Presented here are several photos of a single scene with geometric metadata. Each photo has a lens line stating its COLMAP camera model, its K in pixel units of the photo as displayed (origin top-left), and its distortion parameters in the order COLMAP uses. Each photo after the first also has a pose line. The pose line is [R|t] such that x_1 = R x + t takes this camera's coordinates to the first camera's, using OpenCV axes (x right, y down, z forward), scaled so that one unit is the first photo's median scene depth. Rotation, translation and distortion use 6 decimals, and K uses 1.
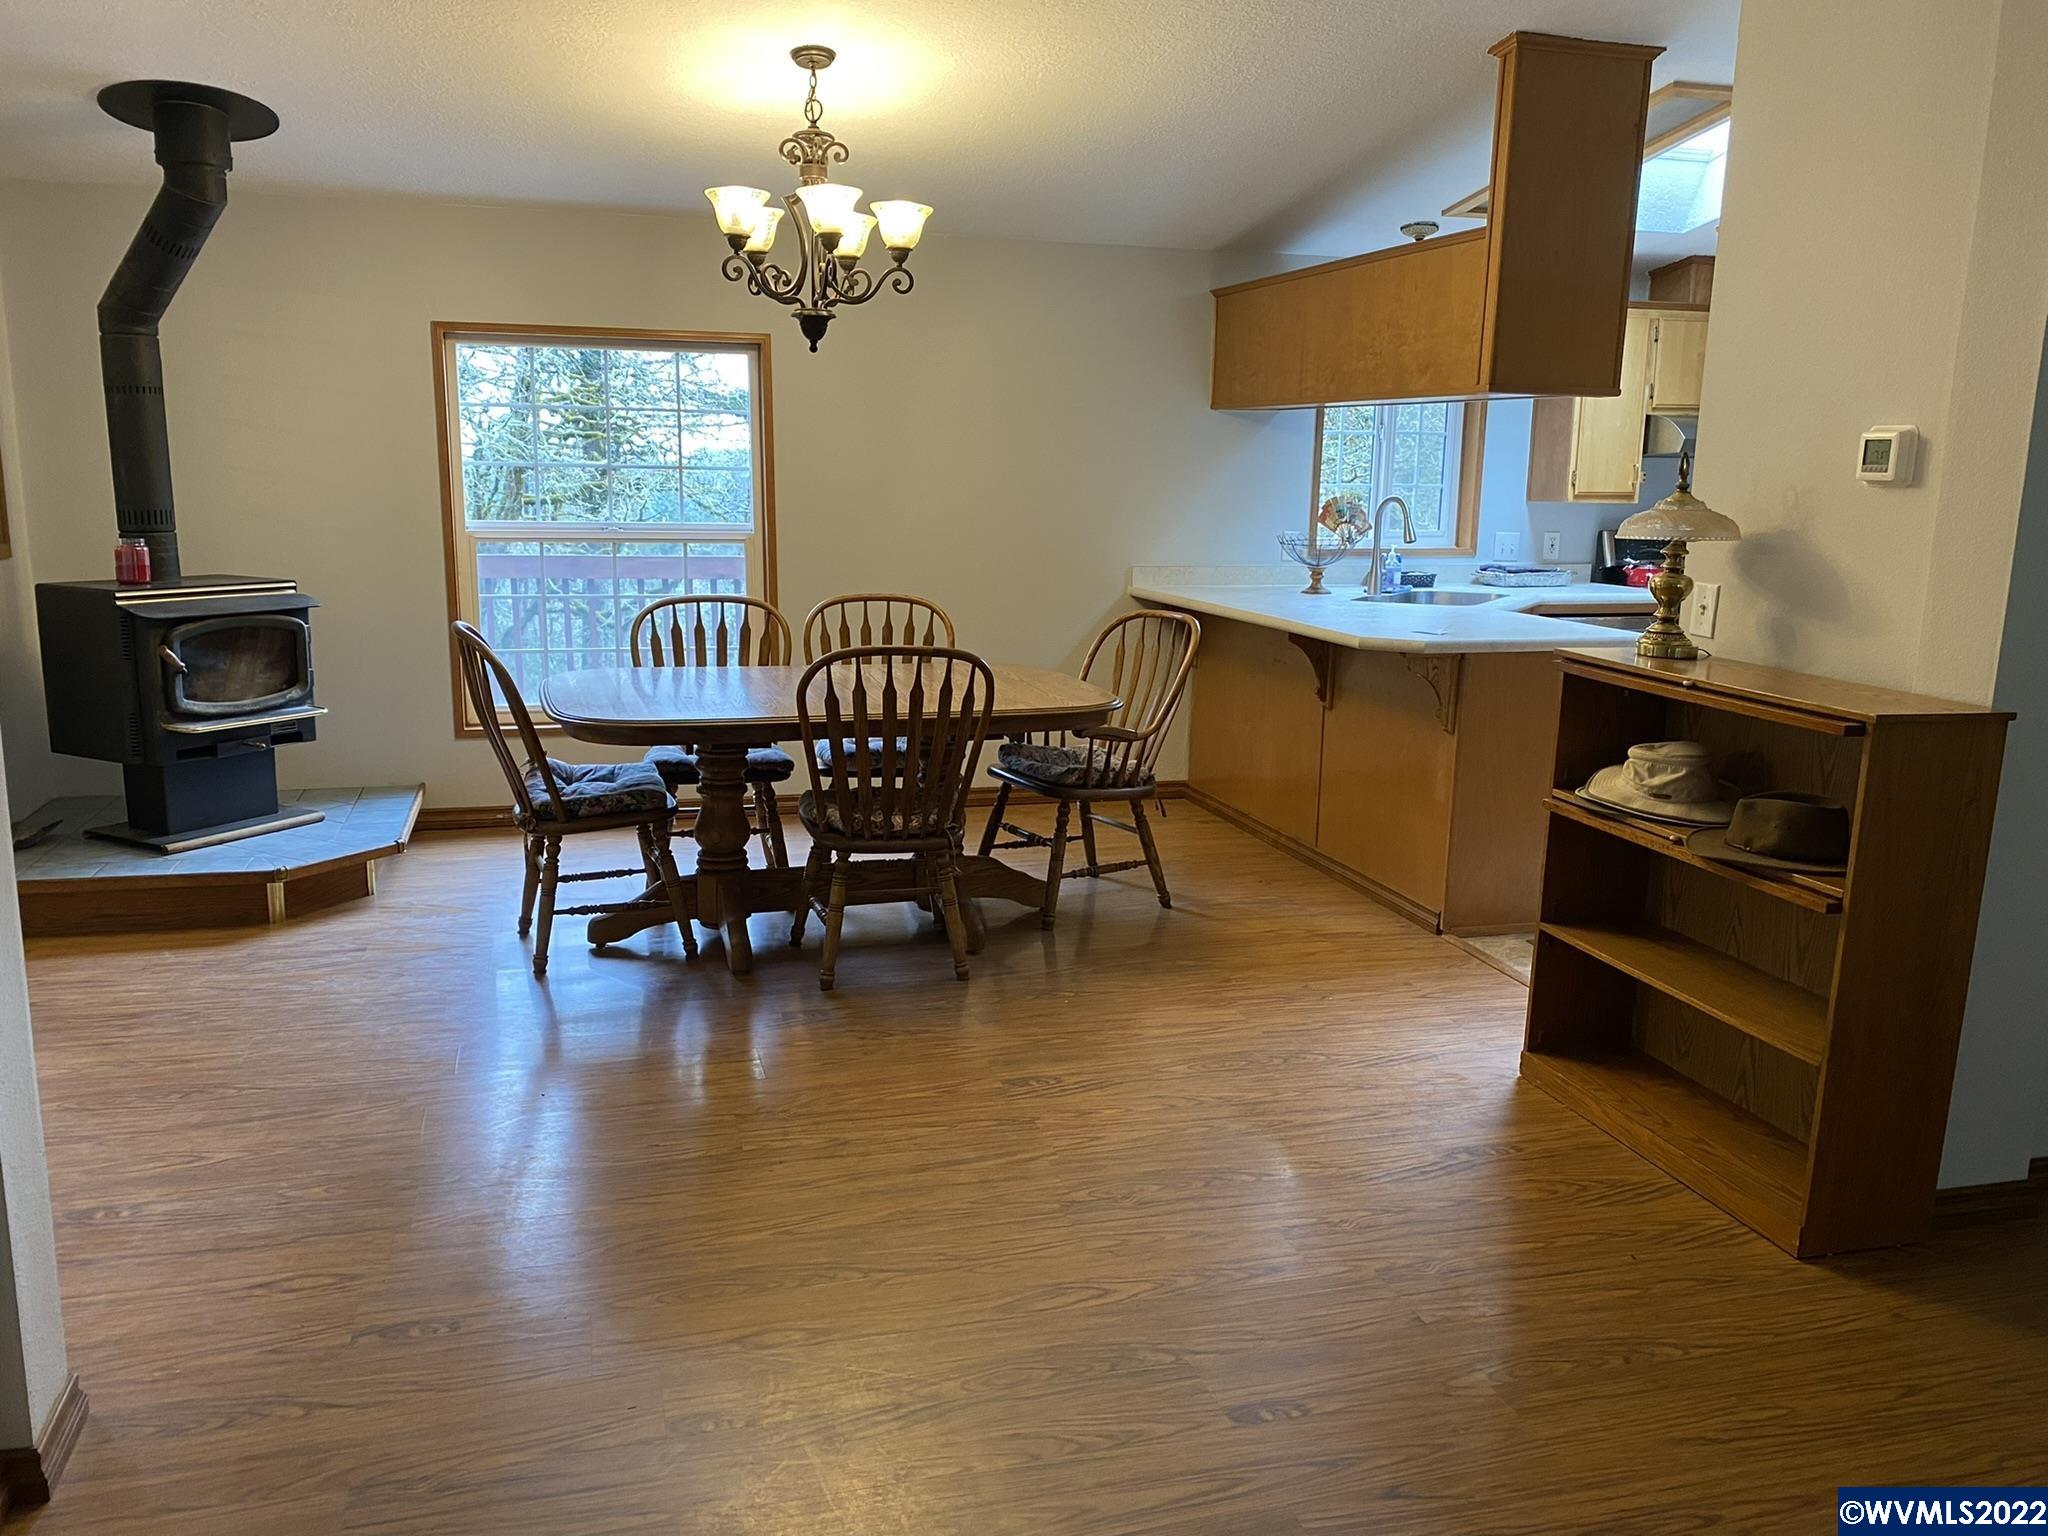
lens RADIAL K [[1561.3, 0, 1031.1], [0, 1561.3, 781.4], [0, 0, 1]] dist [-0.001884, -0.002633]
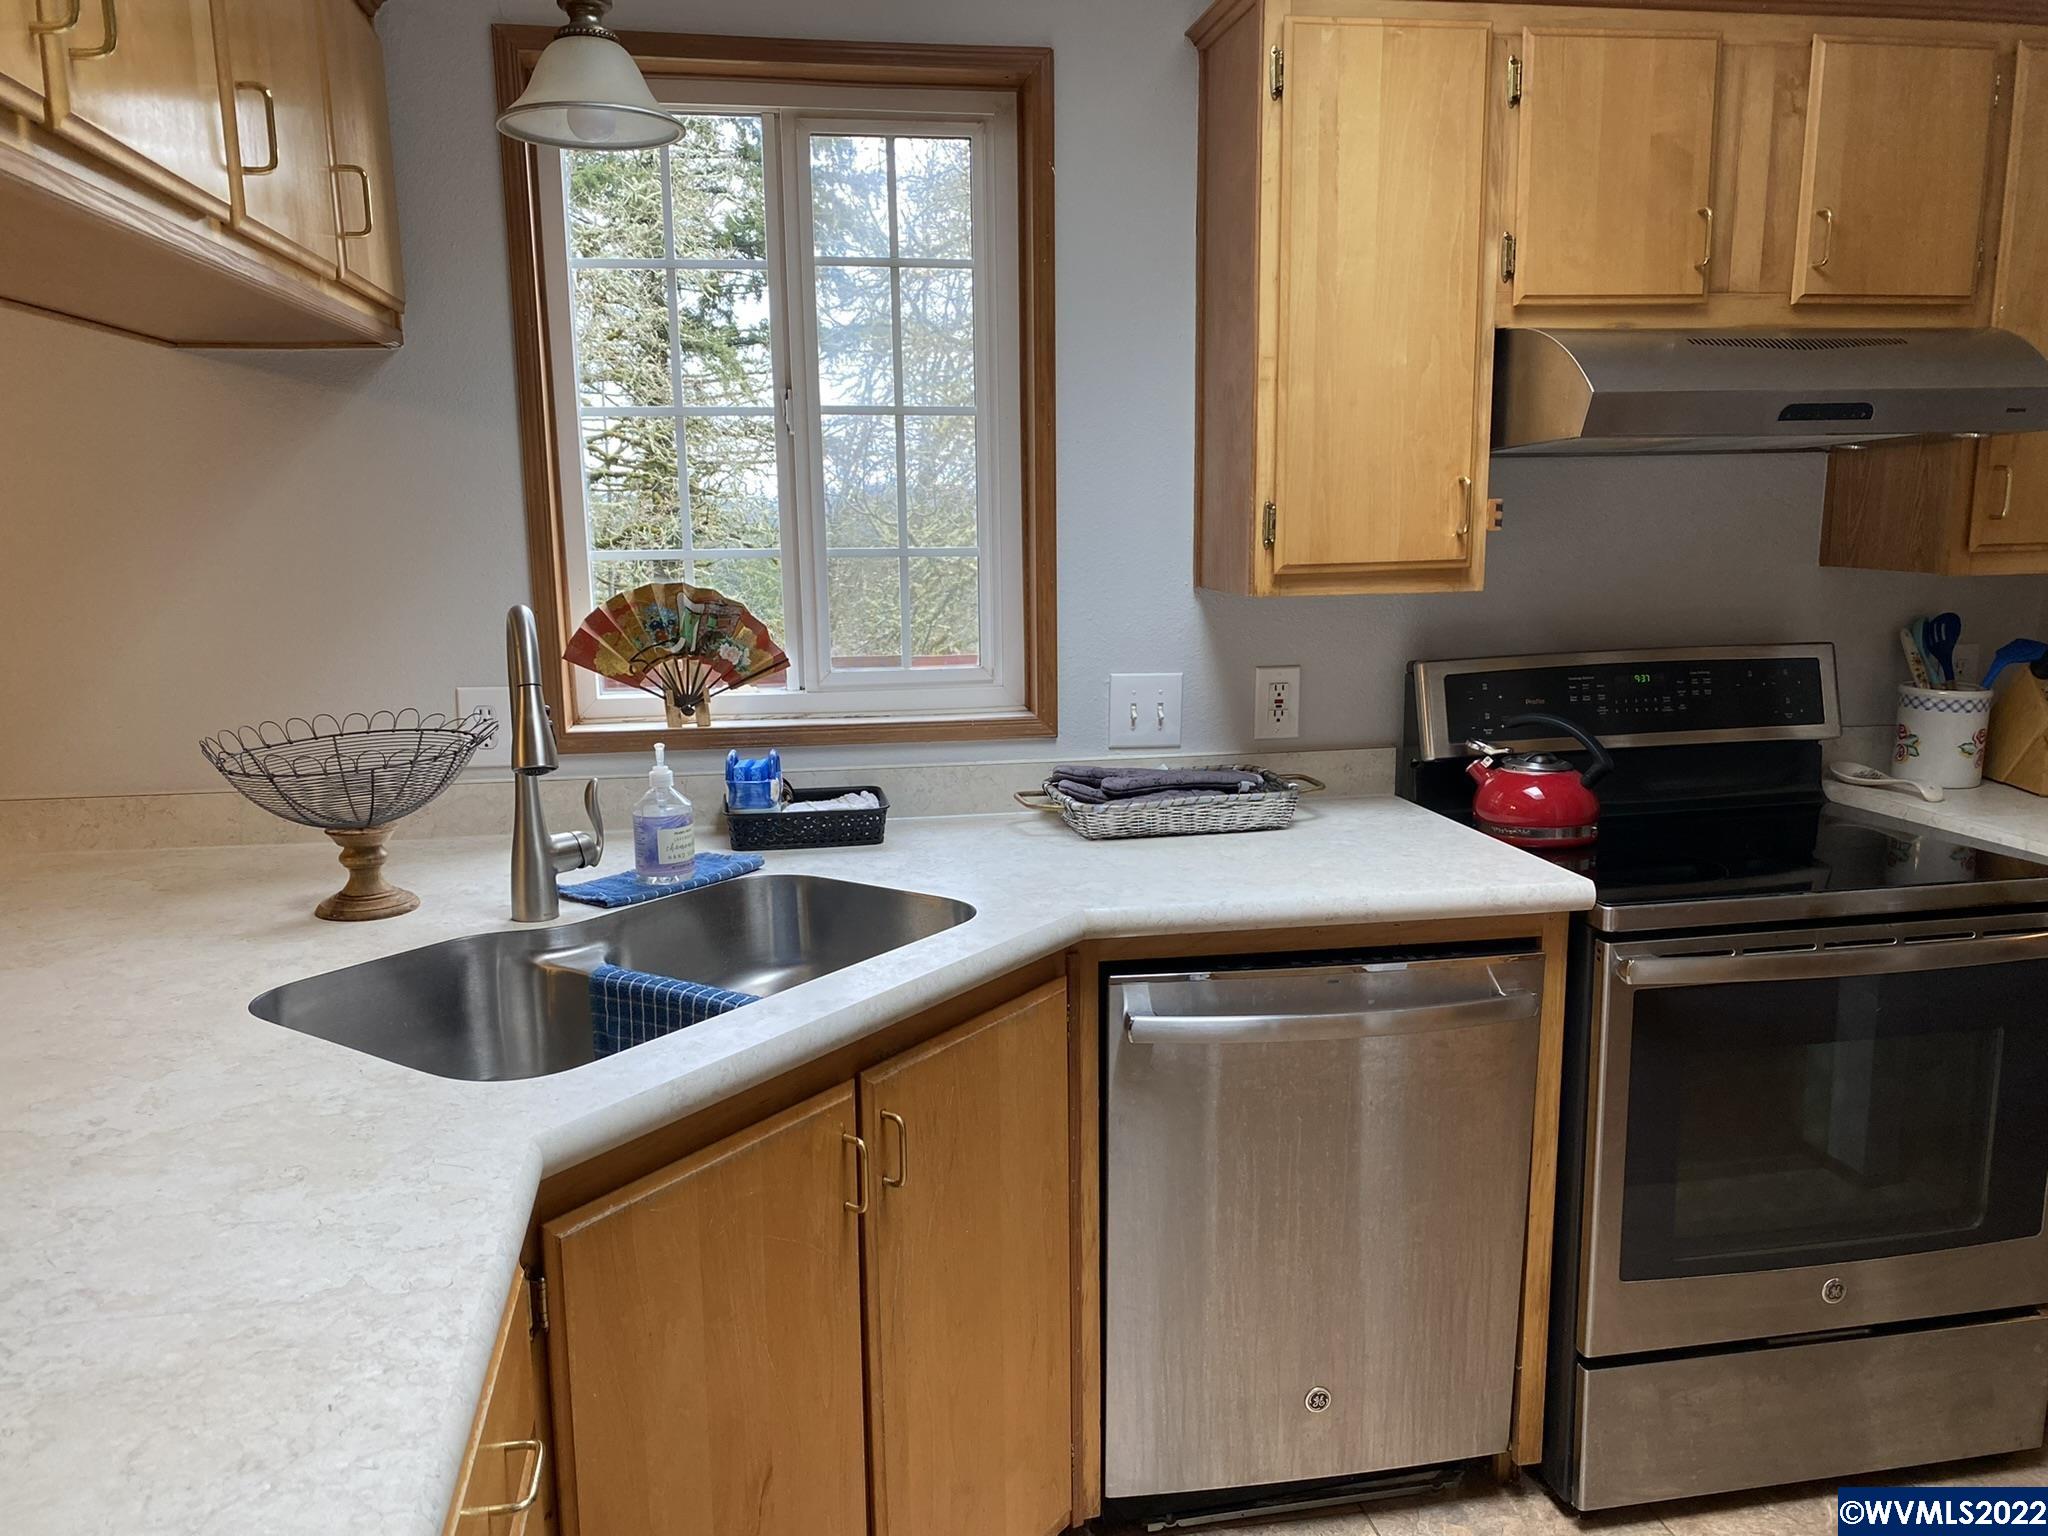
lens RADIAL K [[1561.3, 0, 1031.1], [0, 1561.3, 781.4], [0, 0, 1]] dist [-0.001884, -0.002633]
pose [[0.995426, -0.009288, -0.095084, 0.323465], [0.007213, 0.999729, -0.022141, -0.129754], [0.095264, 0.021354, 0.995223, 0.653085]]
